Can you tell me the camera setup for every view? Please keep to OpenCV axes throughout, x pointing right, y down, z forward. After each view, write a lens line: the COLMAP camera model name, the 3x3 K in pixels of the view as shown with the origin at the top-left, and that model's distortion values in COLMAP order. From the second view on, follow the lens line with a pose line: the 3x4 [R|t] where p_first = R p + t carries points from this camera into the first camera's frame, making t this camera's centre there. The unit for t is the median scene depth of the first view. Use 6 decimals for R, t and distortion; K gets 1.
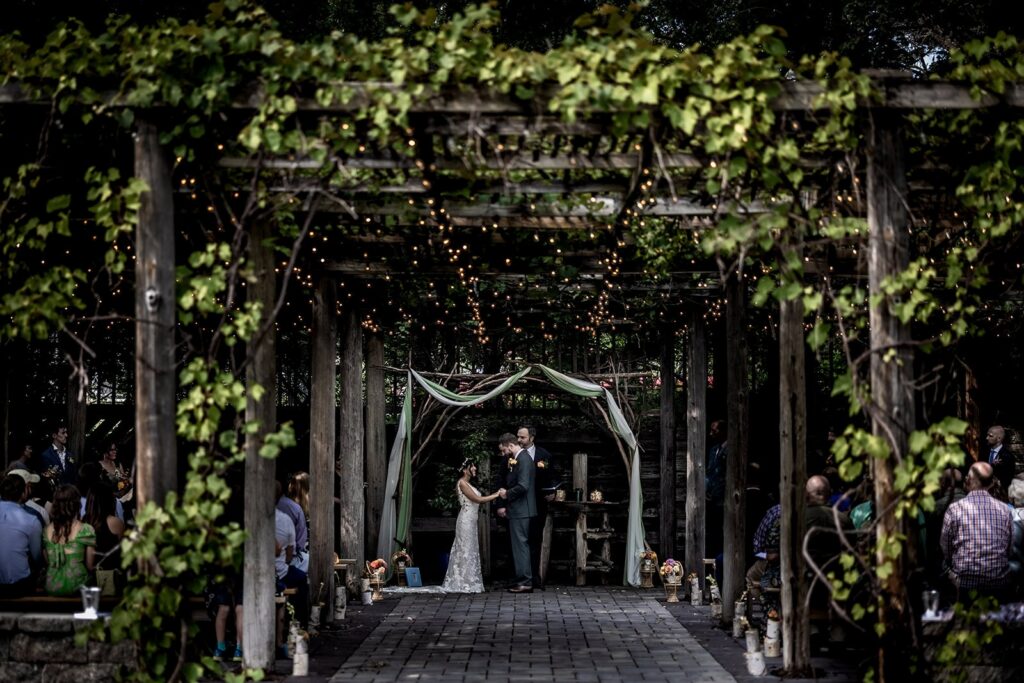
lens RADIAL K [[1467.7, 0, 513.6], [0, 1467.7, 425.1], [0, 0, 1]] dist [-1.156190, 0.009594]
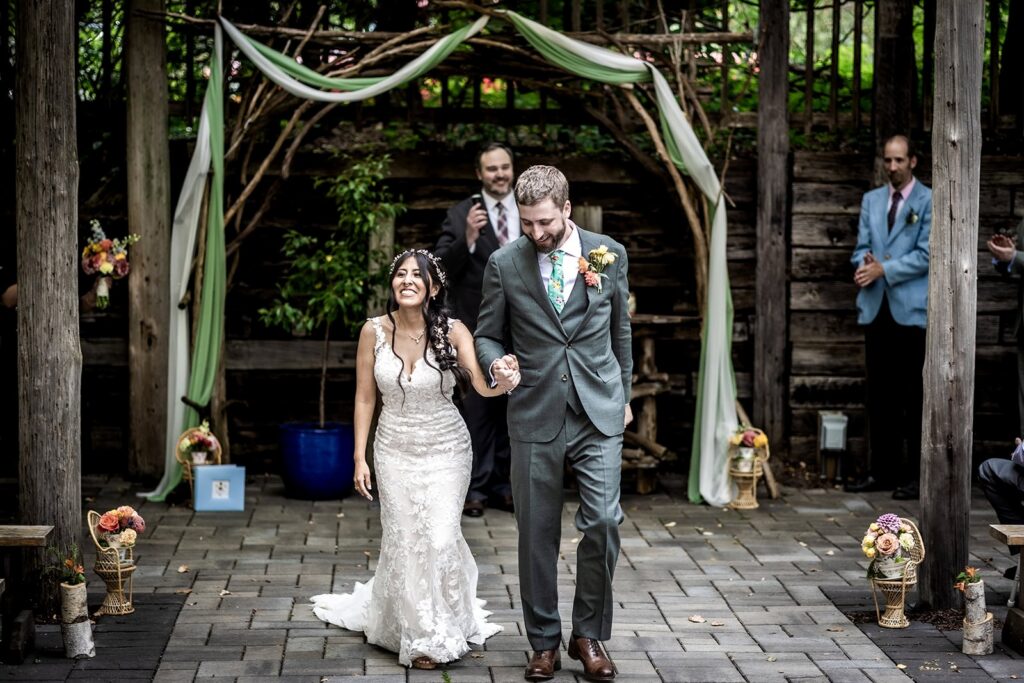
lens RADIAL K [[1696.7, 0, 492.2], [0, 1696.7, 339.4], [0, 0, 1]] dist [-0.027374, 0.094351]
pose [[0.997764, 0.000755, 0.066827, -0.021774], [-0.009411, 0.991560, 0.129306, -0.008502], [-0.066165, -0.129646, 0.989350, 0.469428]]
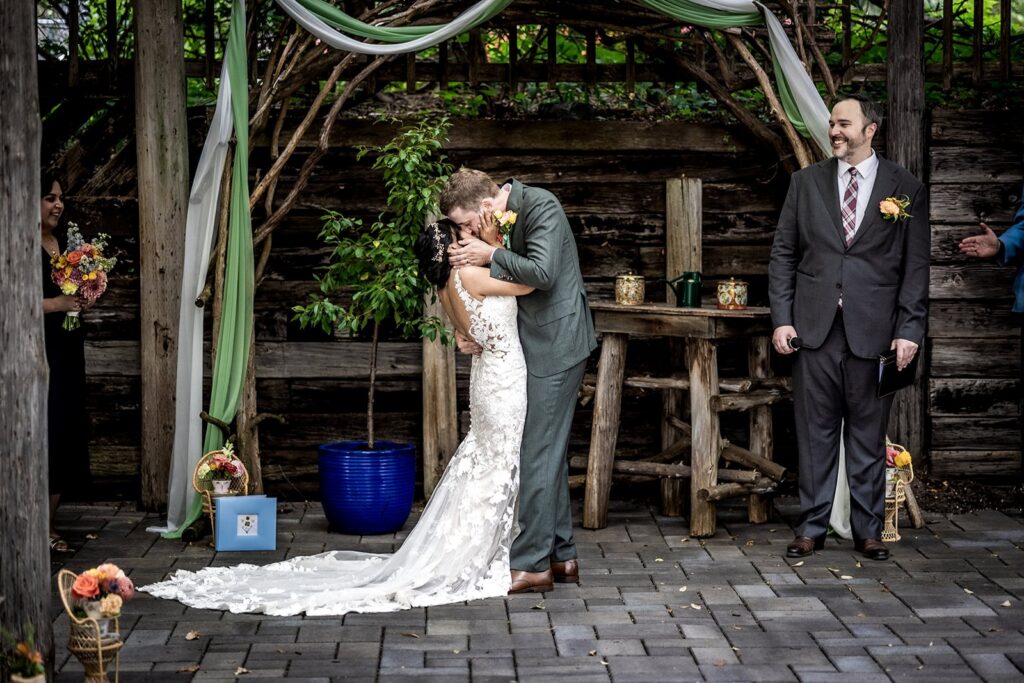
lens RADIAL K [[1696.7, 0, 492.2], [0, 1696.7, 339.4], [0, 0, 1]] dist [-0.027374, 0.094351]
pose [[0.999489, -0.010241, 0.030276, -0.020805], [0.006155, 0.991216, 0.132109, 0.002189], [-0.031363, -0.131855, 0.990773, 0.560846]]
